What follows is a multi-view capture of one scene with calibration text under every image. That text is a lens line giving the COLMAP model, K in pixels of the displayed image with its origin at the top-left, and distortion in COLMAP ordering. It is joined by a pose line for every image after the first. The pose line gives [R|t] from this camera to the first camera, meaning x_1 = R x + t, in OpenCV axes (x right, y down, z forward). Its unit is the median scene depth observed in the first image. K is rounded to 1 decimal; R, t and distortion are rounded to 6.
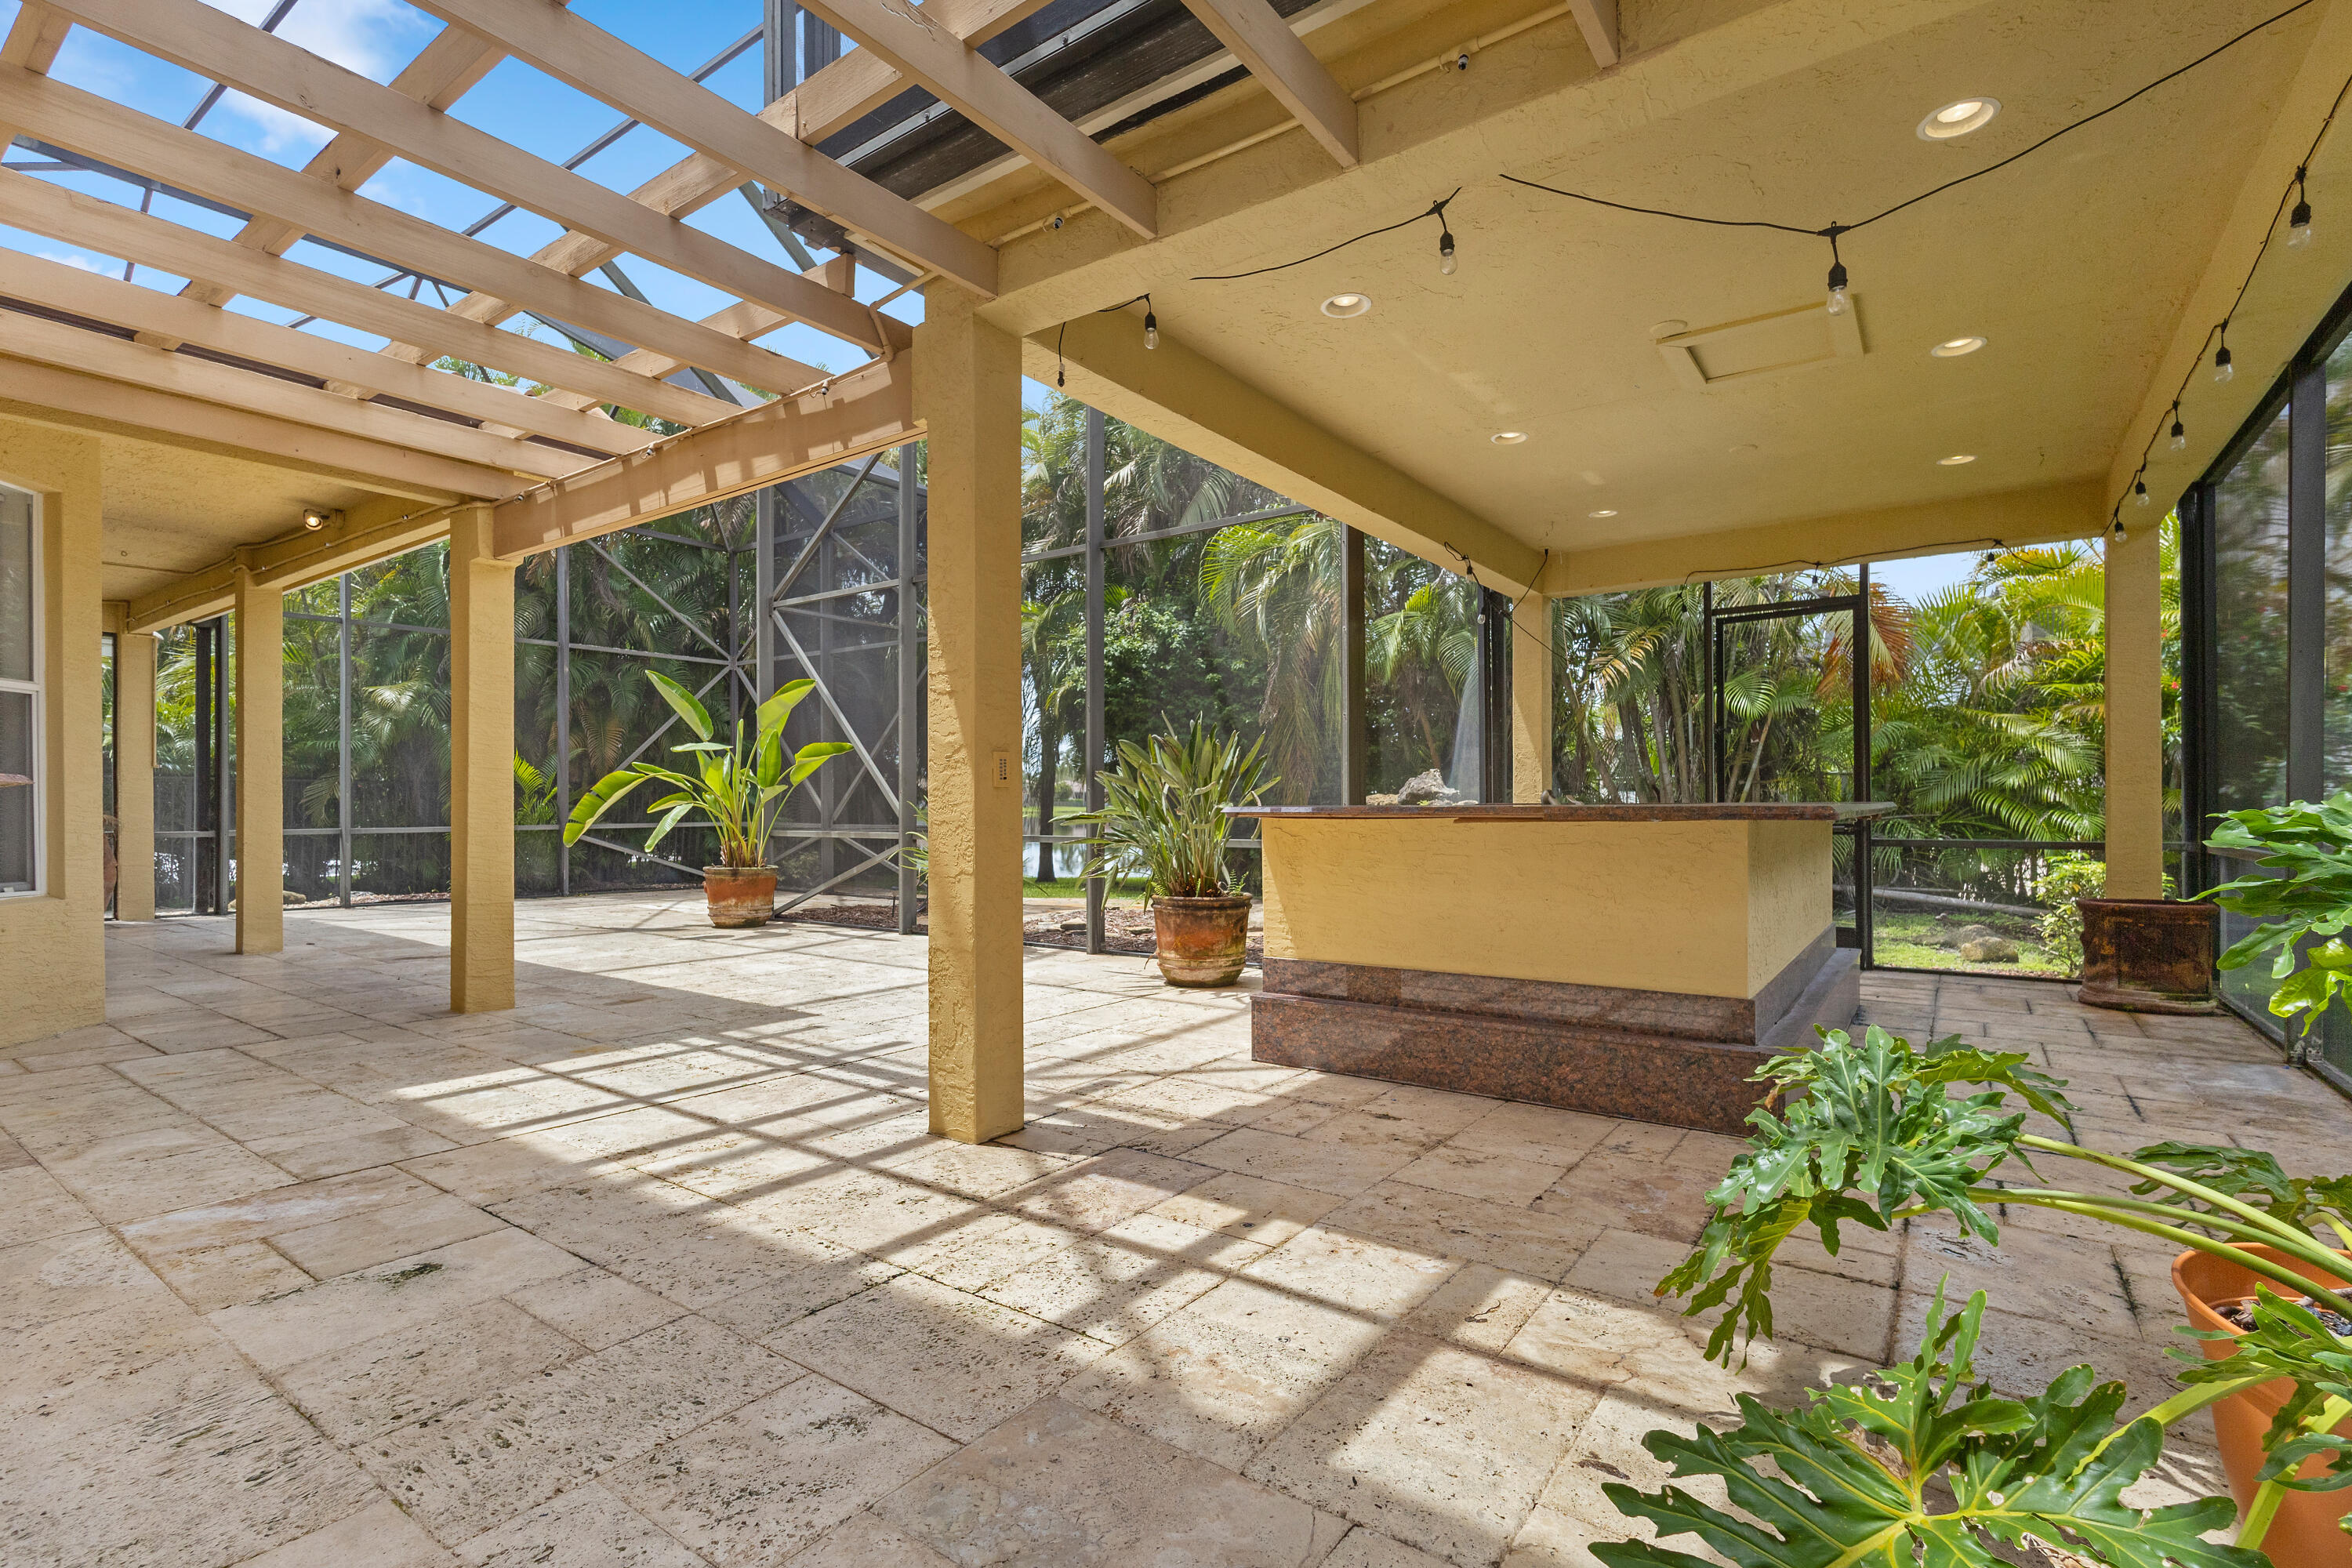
lens RADIAL K [[1083.0, 0, 1172.6], [0, 1083.0, 795.8], [0, 0, 1]] dist [-0.001599, 0.002115]
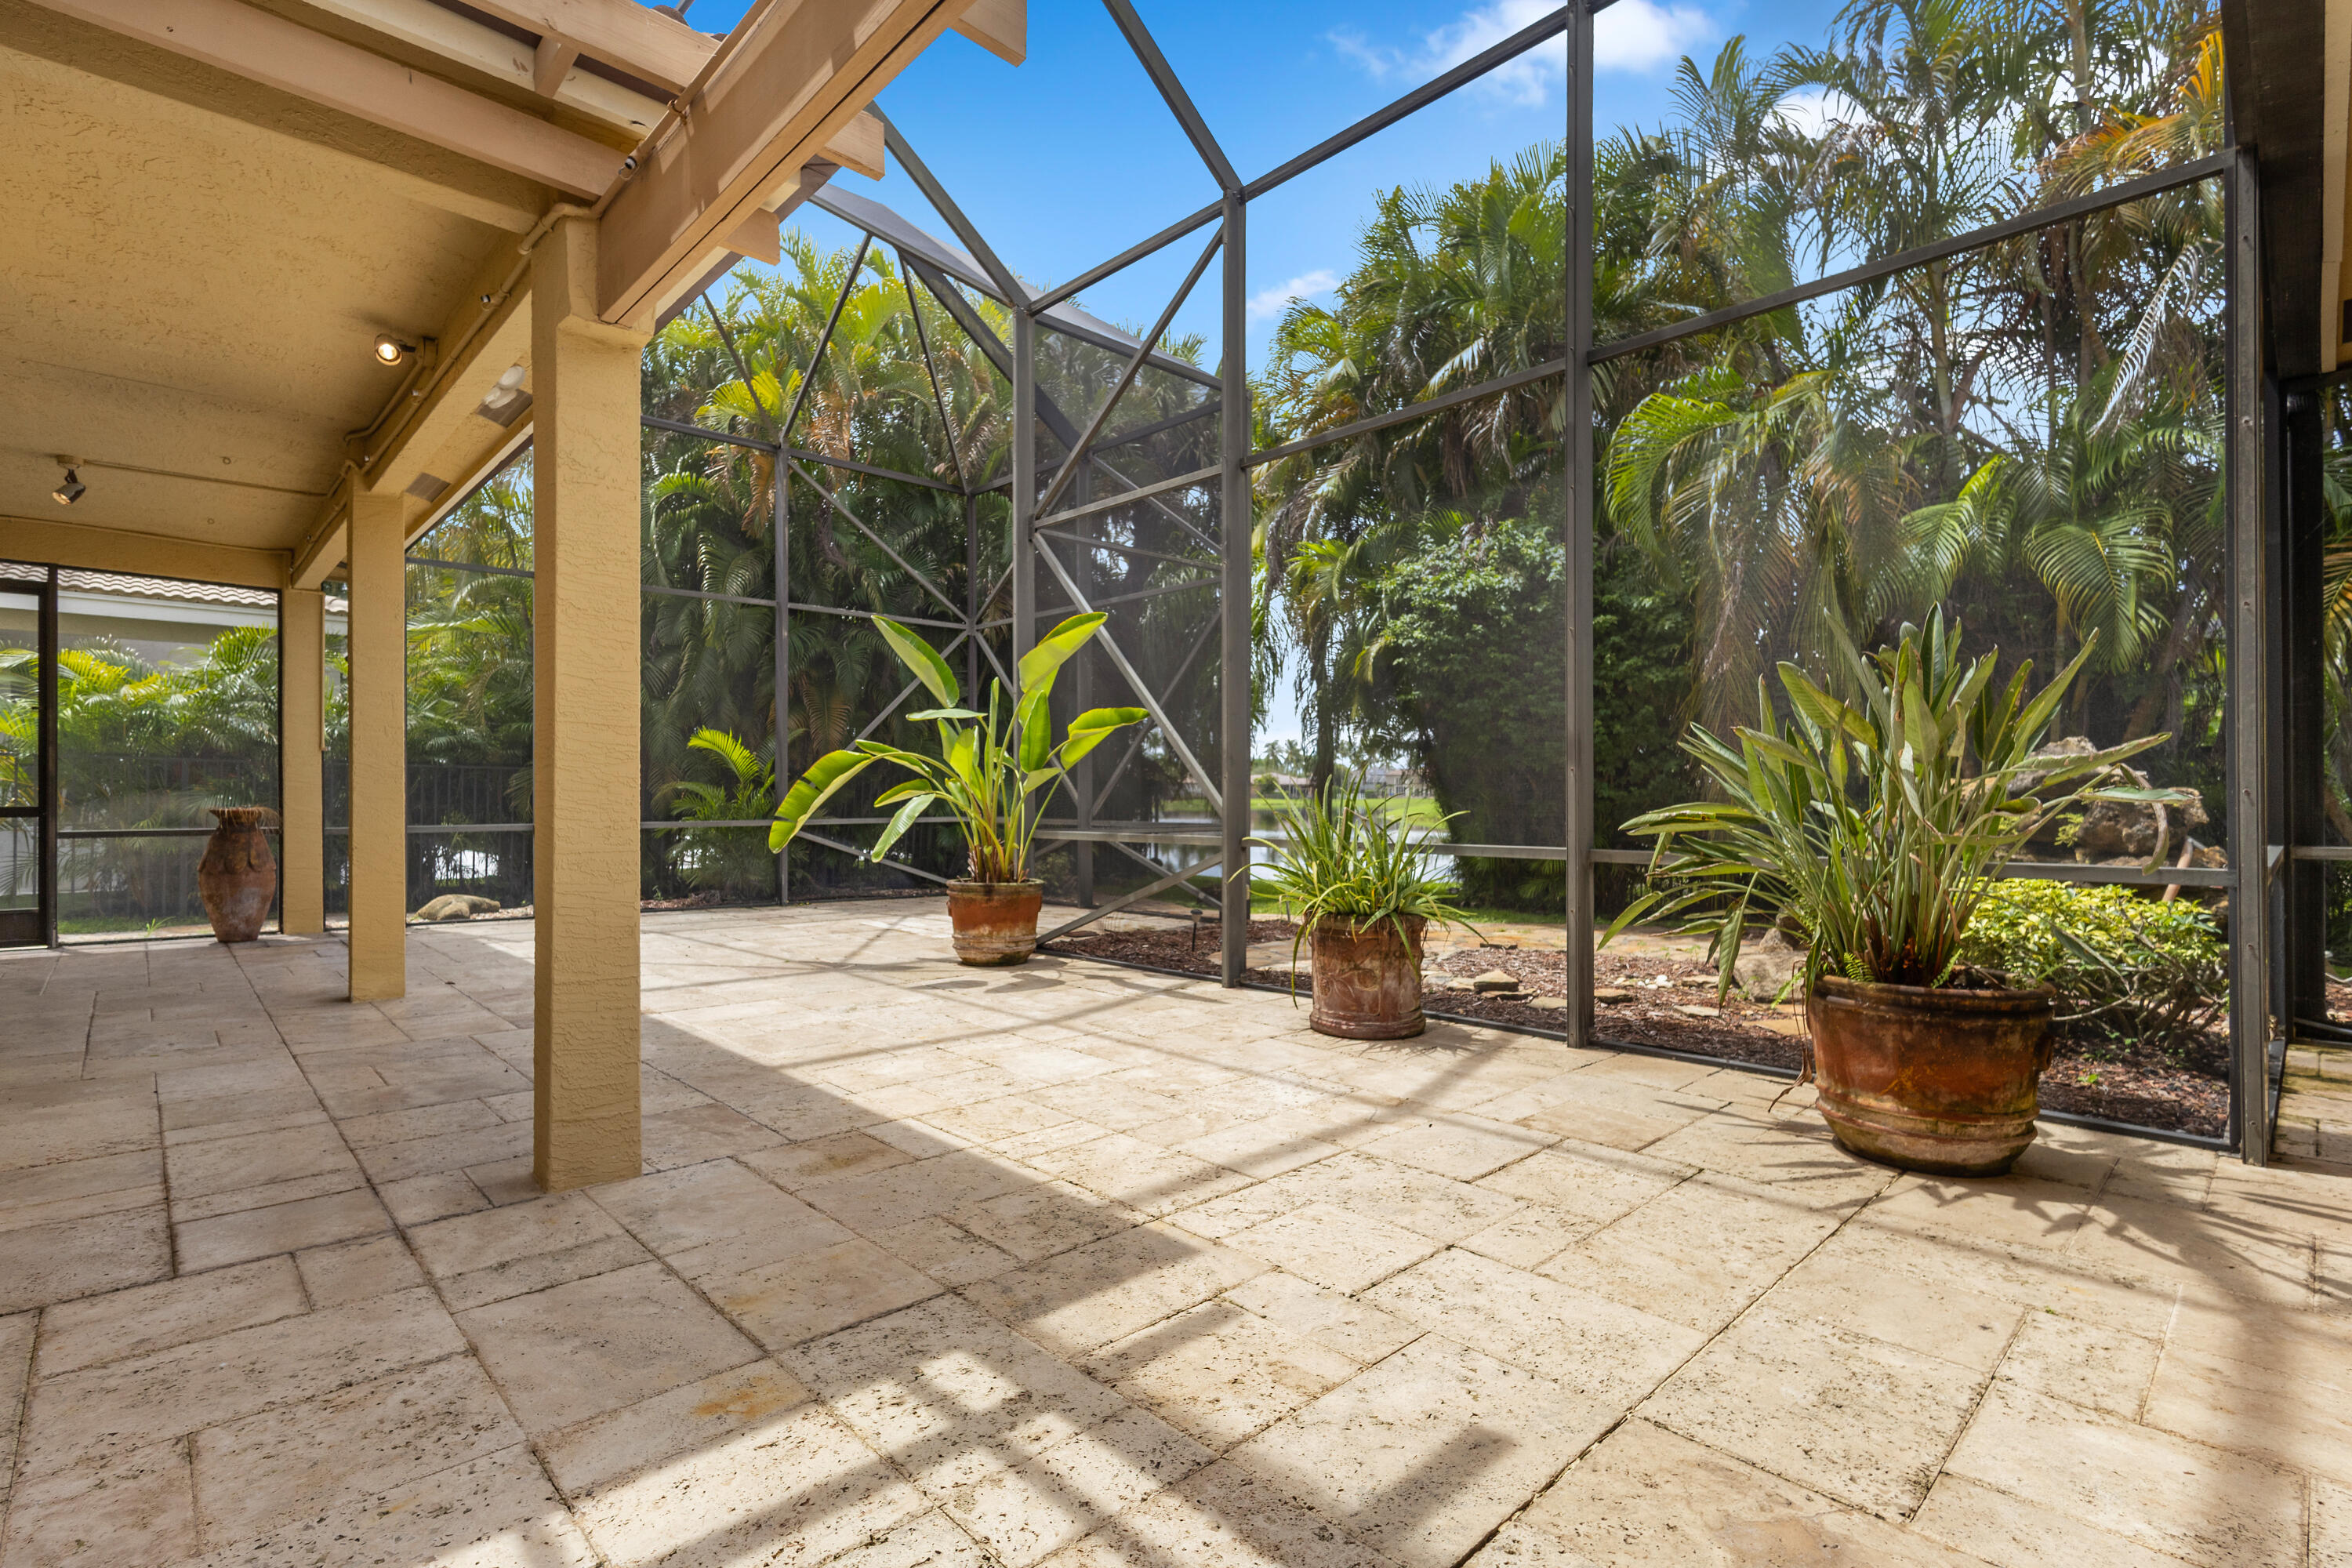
lens RADIAL K [[1083.0, 0, 1179.3], [0, 1083.0, 791.3], [0, 0, 1]] dist [-0.001599, 0.002115]
pose [[0.983934, 0.000418, -0.178533, -0.139905], [-0.000094, 0.999998, 0.001826, 0.004095], [0.178534, -0.001780, 0.983932, 0.291714]]
